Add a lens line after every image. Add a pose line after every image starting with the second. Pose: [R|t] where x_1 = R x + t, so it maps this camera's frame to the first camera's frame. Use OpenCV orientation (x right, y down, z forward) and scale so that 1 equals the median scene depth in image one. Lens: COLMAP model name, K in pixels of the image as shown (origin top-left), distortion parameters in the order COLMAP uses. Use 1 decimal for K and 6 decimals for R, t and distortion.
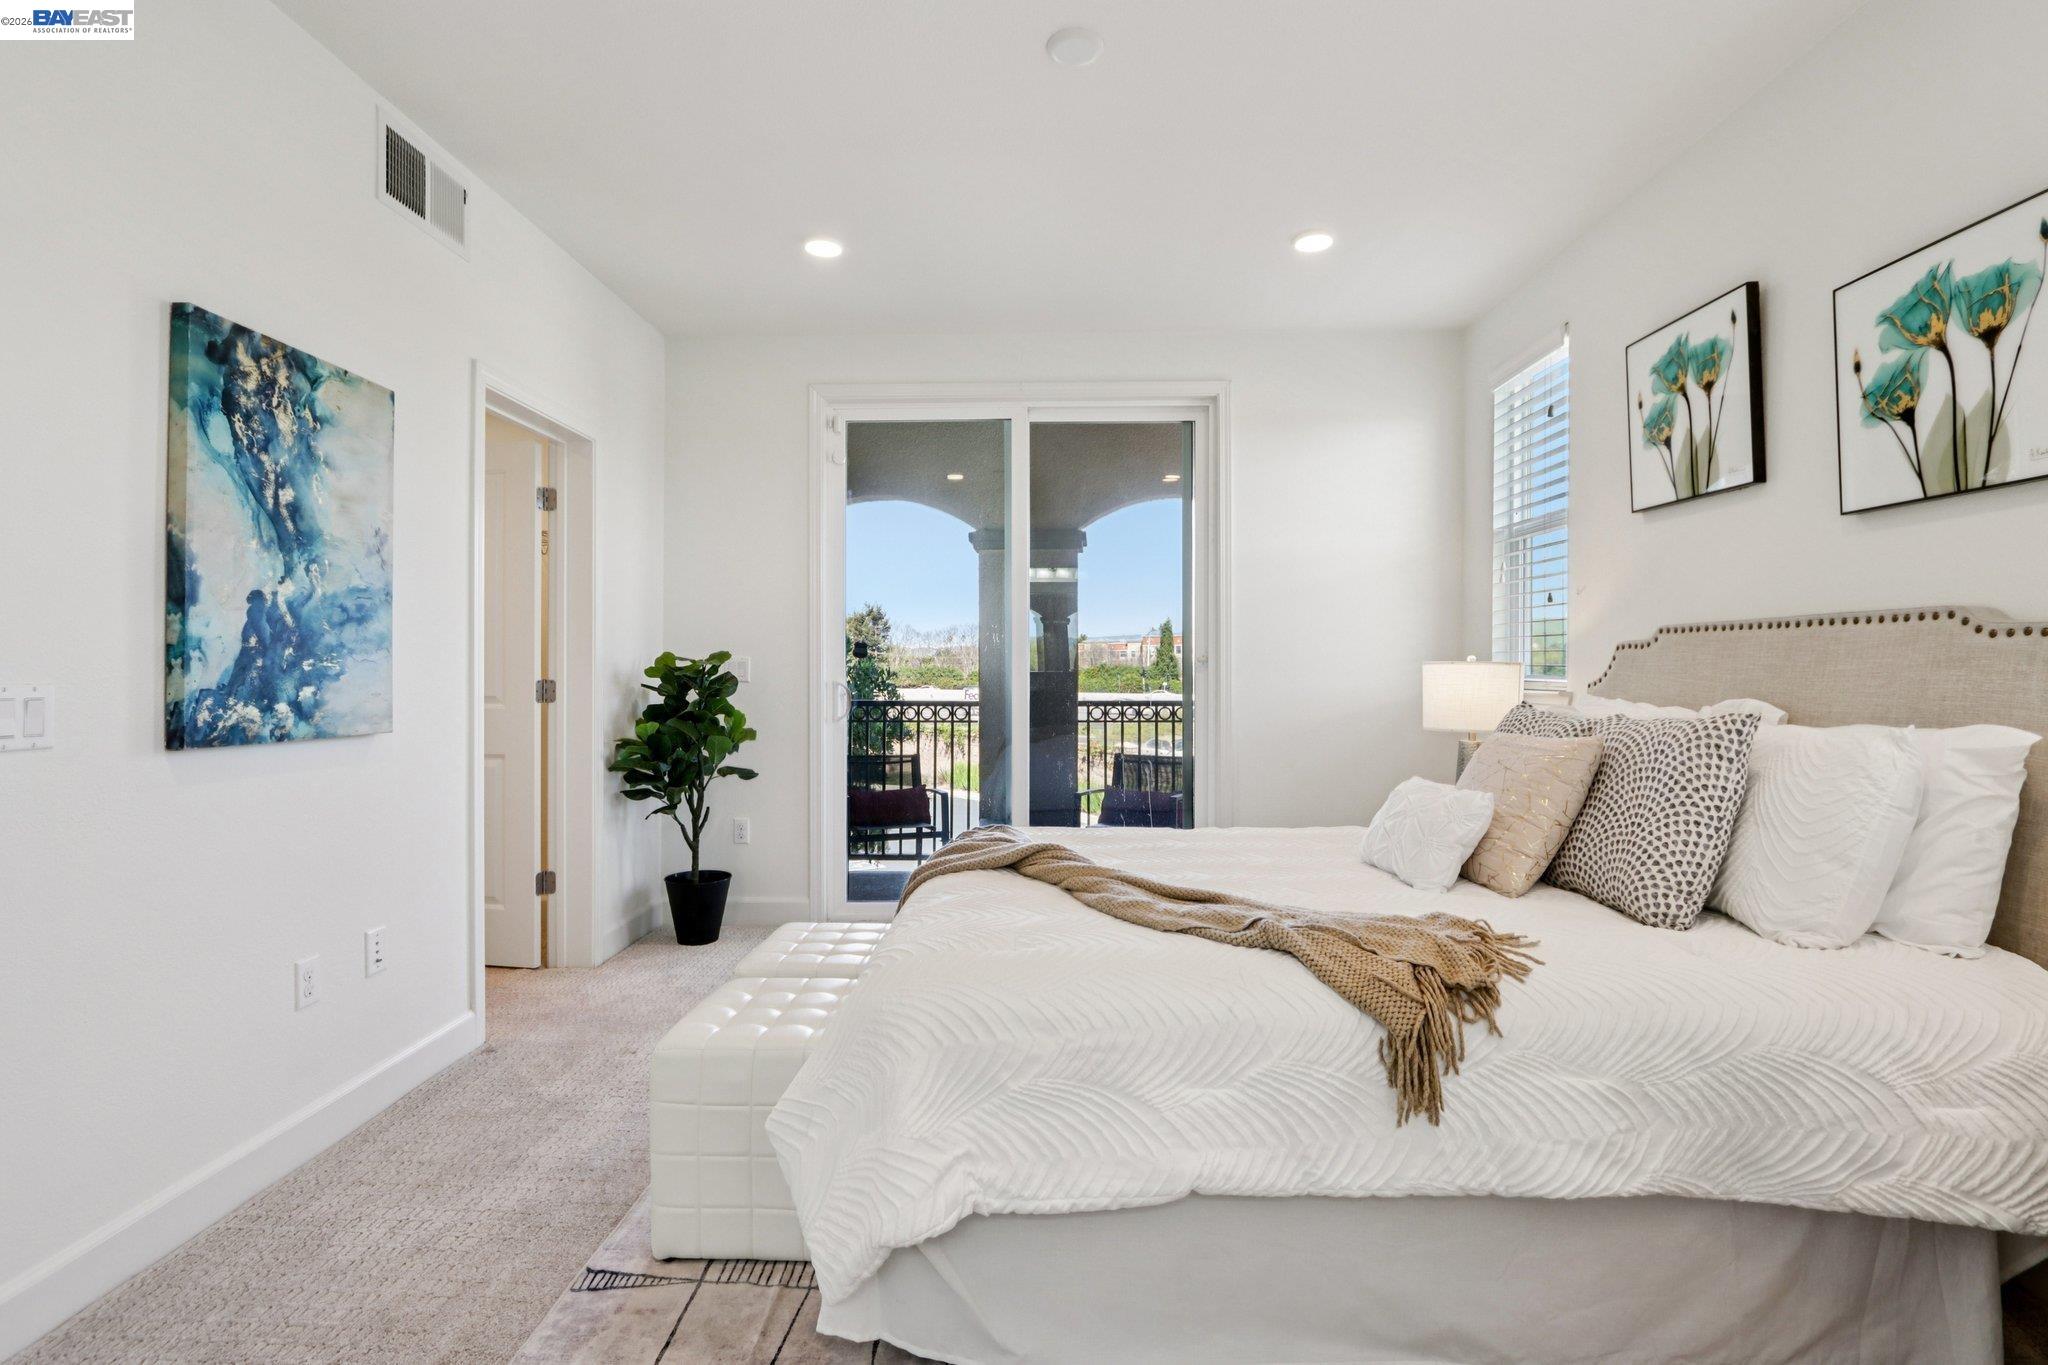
lens RADIAL K [[949.8, 0, 1036.5], [0, 949.8, 675.7], [0, 0, 1]] dist [-0.016111, 0.003245]
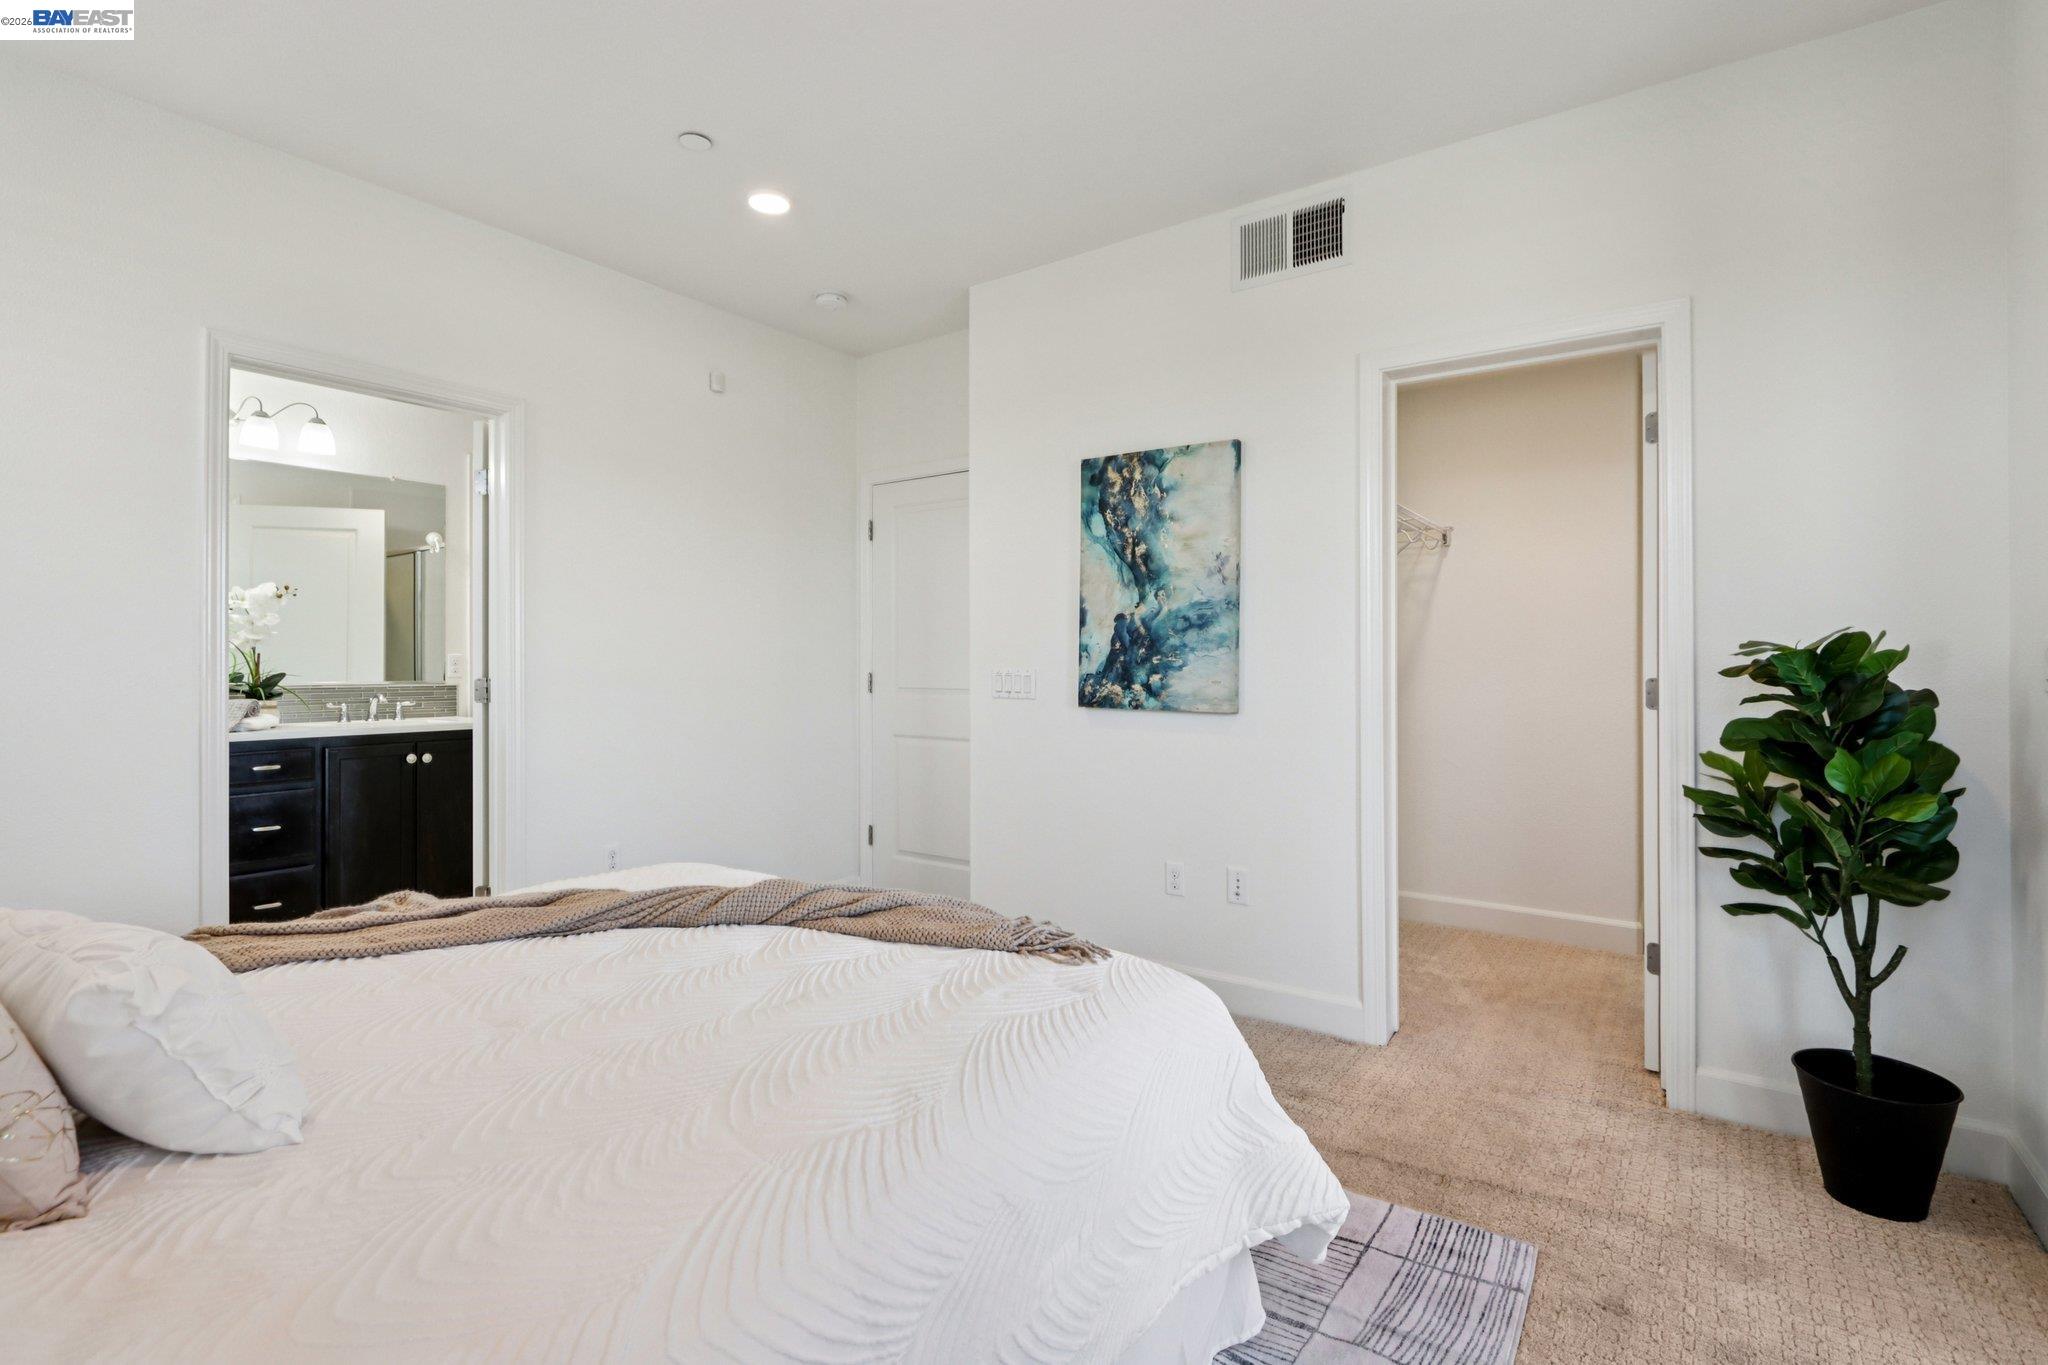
lens RADIAL K [[949.8, 0, 1067.7], [0, 949.8, 655.2], [0, 0, 1]] dist [-0.016111, 0.003245]
pose [[-0.542642, -0.001612, -0.839963, 0.568436], [-0.004744, 0.999988, 0.001145, -0.020069], [0.839951, 0.004606, -0.542643, 1.736377]]
